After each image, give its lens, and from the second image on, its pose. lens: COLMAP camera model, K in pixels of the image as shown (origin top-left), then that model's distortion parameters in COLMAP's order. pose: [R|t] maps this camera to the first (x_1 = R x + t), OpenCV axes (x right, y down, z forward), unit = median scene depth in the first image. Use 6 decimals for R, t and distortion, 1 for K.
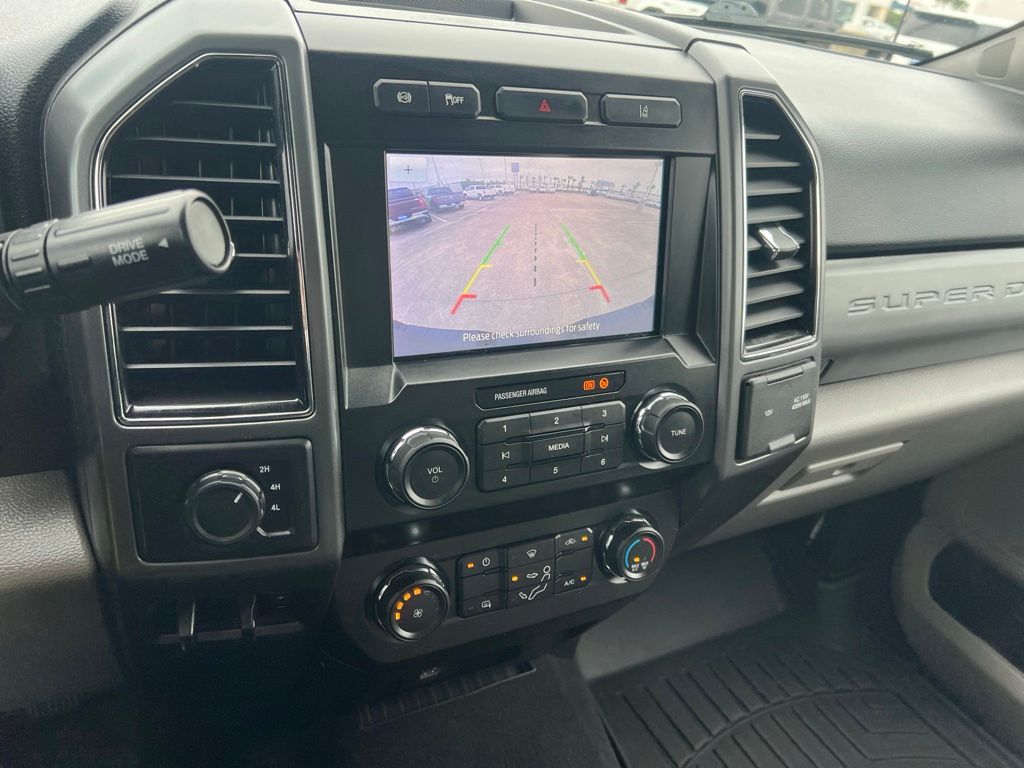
lens RADIAL K [[695.6, 0, 512.0], [0, 695.6, 384.0], [0, 0, 1]] dist [0.006607, -0.035879]
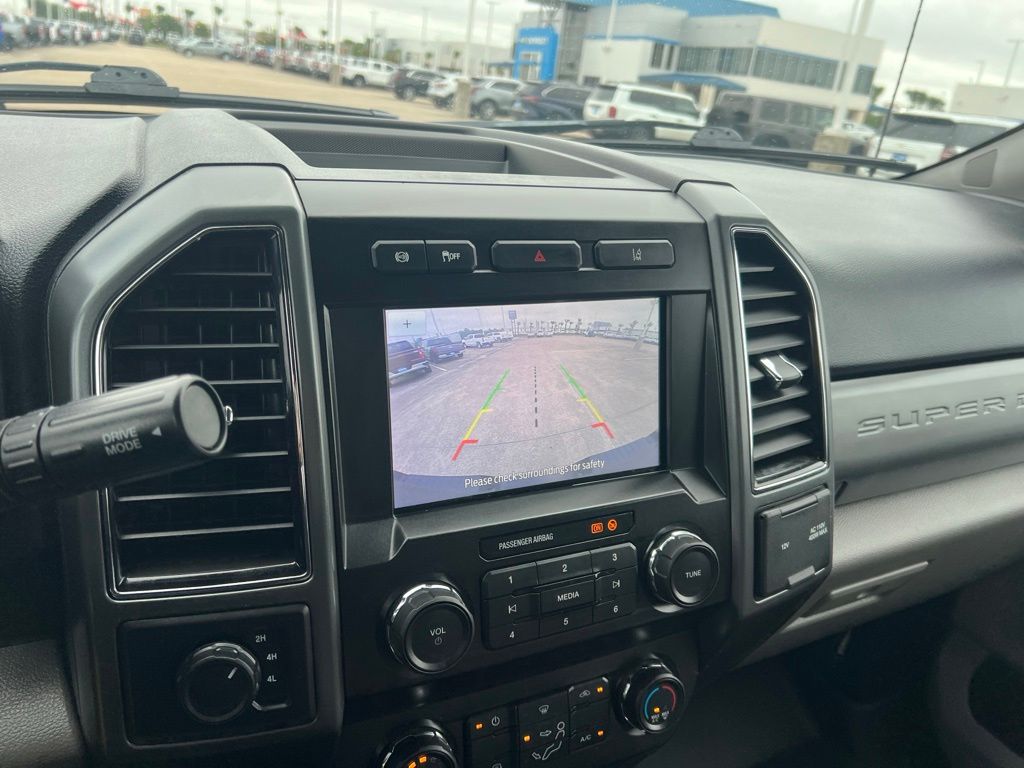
lens RADIAL K [[694.8, 0, 504.1], [0, 694.8, 387.8], [0, 0, 1]] dist [0.001803, -0.028100]
pose [[0.999267, -0.033747, -0.018074, 0.006087], [0.031026, 0.990492, -0.134027, -0.063100], [0.022425, 0.133368, 0.990813, 0.013882]]
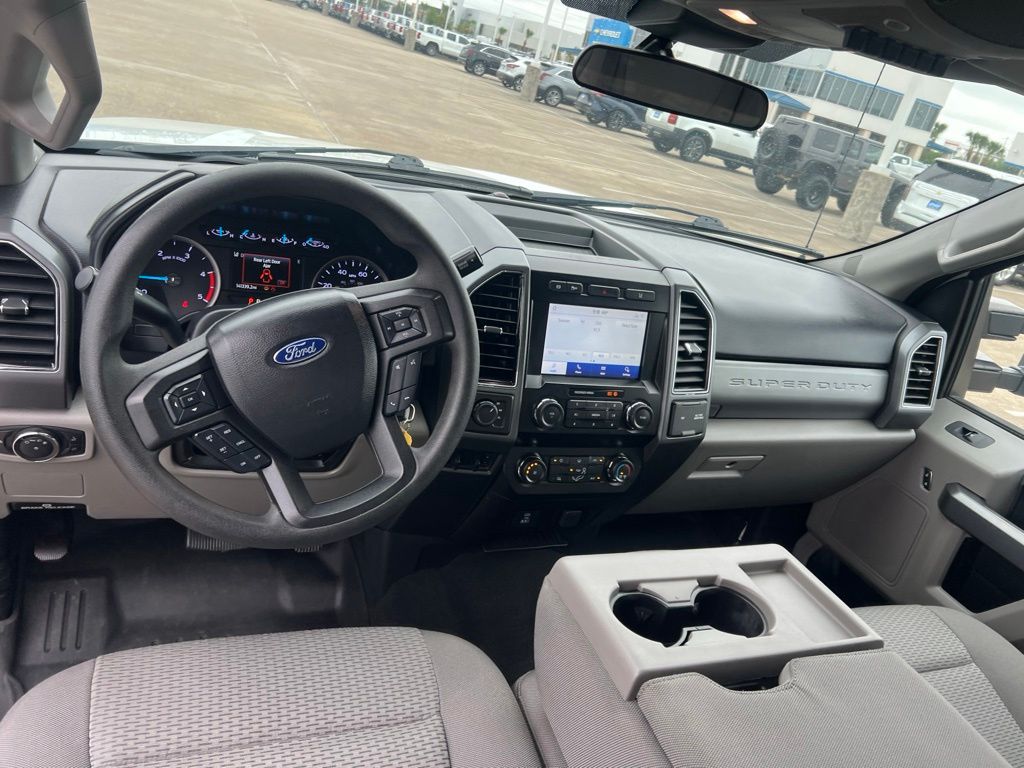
lens RADIAL K [[727.2, 0, 512.0], [0, 727.2, 384.0], [0, 0, 1]] dist [-0.002317, -0.000689]
pose [[0.992880, 0.116089, -0.026704, -0.176649], [-0.118410, 0.986291, -0.114927, 0.307447], [0.012996, 0.117271, 0.993015, -1.645624]]
